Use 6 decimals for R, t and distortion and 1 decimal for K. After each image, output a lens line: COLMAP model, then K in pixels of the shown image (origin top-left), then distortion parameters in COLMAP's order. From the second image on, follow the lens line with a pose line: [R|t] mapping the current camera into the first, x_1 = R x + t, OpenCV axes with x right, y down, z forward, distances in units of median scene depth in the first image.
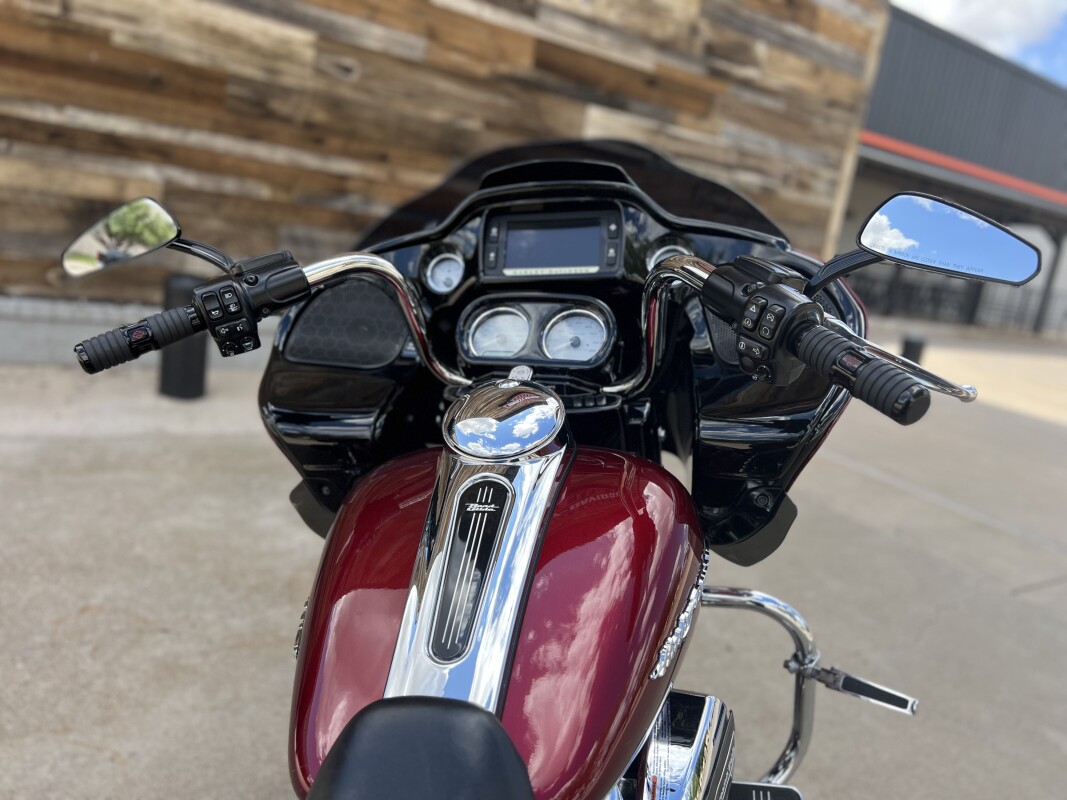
lens RADIAL K [[810.9, 0, 532.4], [0, 810.9, 404.4], [0, 0, 1]] dist [0.044745, -0.047514]
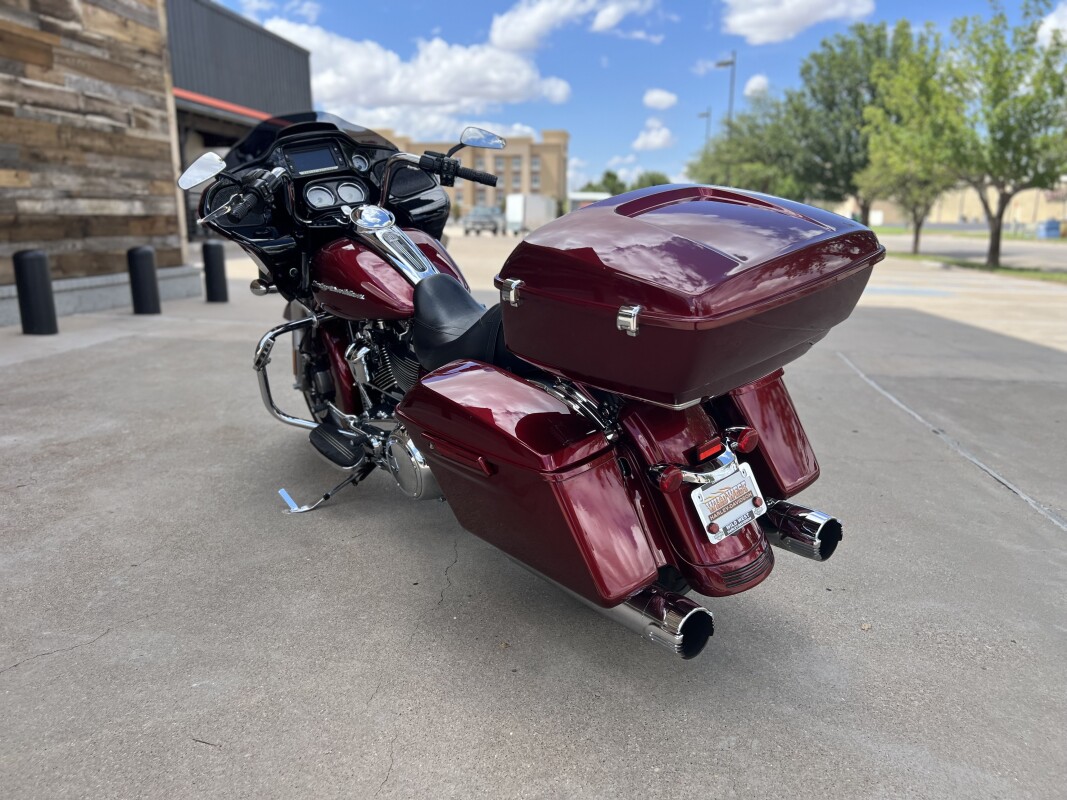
lens RADIAL K [[810.9, 0, 543.3], [0, 810.9, 398.2], [0, 0, 1]] dist [0.044745, -0.047514]
pose [[0.633770, -0.308649, 0.709275, -0.379251], [0.257371, 0.948840, 0.182926, 0.051063], [-0.729449, 0.066614, 0.680784, -0.269268]]
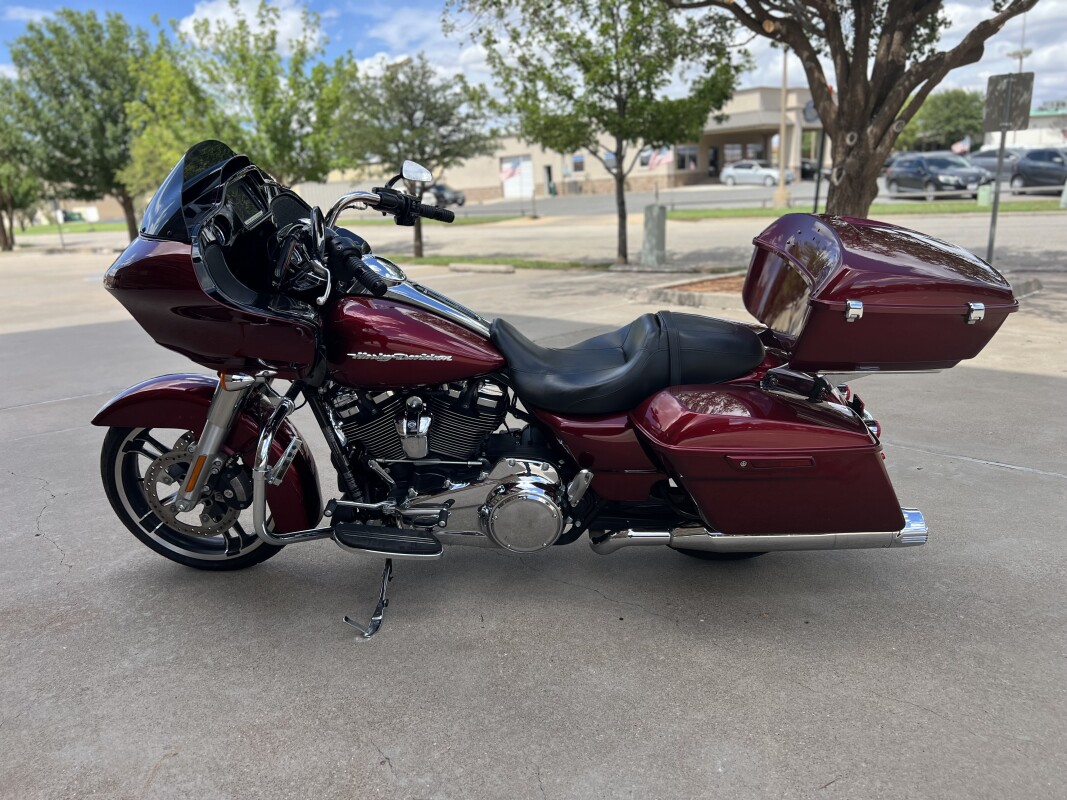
lens RADIAL K [[810.9, 0, 533.8], [0, 810.9, 405.5], [0, 0, 1]] dist [0.044745, -0.047514]
pose [[-0.193448, -0.384912, 0.902453, -0.503585], [0.240677, 0.873104, 0.423985, -0.111120], [-0.951132, 0.299219, -0.076261, 0.176699]]
